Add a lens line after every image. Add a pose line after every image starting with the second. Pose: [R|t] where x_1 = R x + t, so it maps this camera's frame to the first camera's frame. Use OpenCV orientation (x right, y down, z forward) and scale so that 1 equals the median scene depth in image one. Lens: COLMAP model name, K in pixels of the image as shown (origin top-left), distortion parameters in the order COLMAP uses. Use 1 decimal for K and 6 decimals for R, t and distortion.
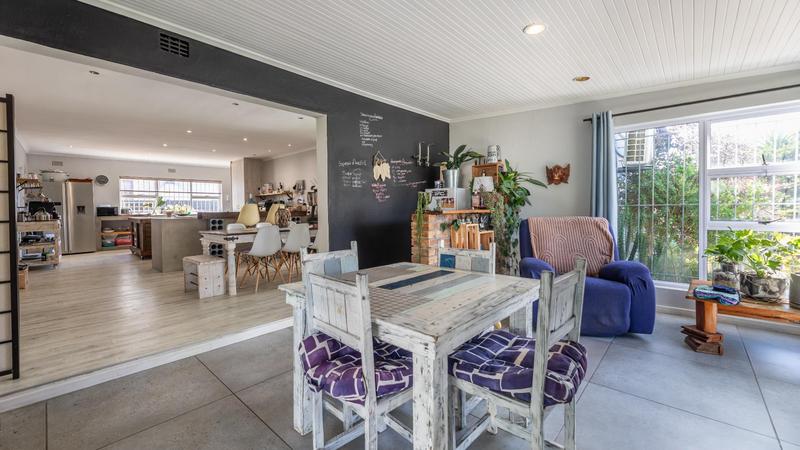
lens RADIAL K [[322.6, 0, 399.0], [0, 322.6, 220.0], [0, 0, 1]] dist [-0.003407, 0.000099]
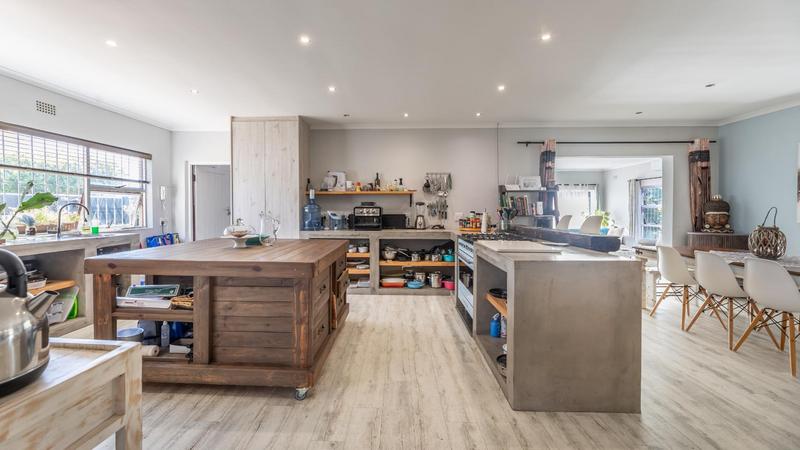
lens RADIAL K [[322.6, 0, 392.0], [0, 322.6, 221.7], [0, 0, 1]] dist [-0.003407, 0.000099]
pose [[0.756636, -0.007956, 0.653788, -0.737649], [0.009845, 0.999951, 0.000775, -0.032702], [-0.653763, 0.005850, 0.756677, 0.567853]]
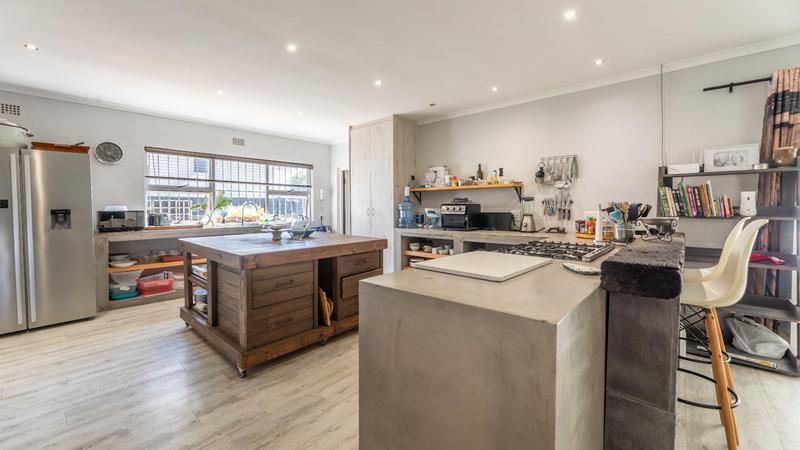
lens RADIAL K [[322.6, 0, 395.4], [0, 322.6, 221.3], [0, 0, 1]] dist [-0.003407, 0.000099]
pose [[0.999876, 0.014281, 0.006628, -0.507534], [-0.014342, 0.999855, 0.009160, -0.034653], [-0.006496, -0.009254, 0.999936, 0.527064]]
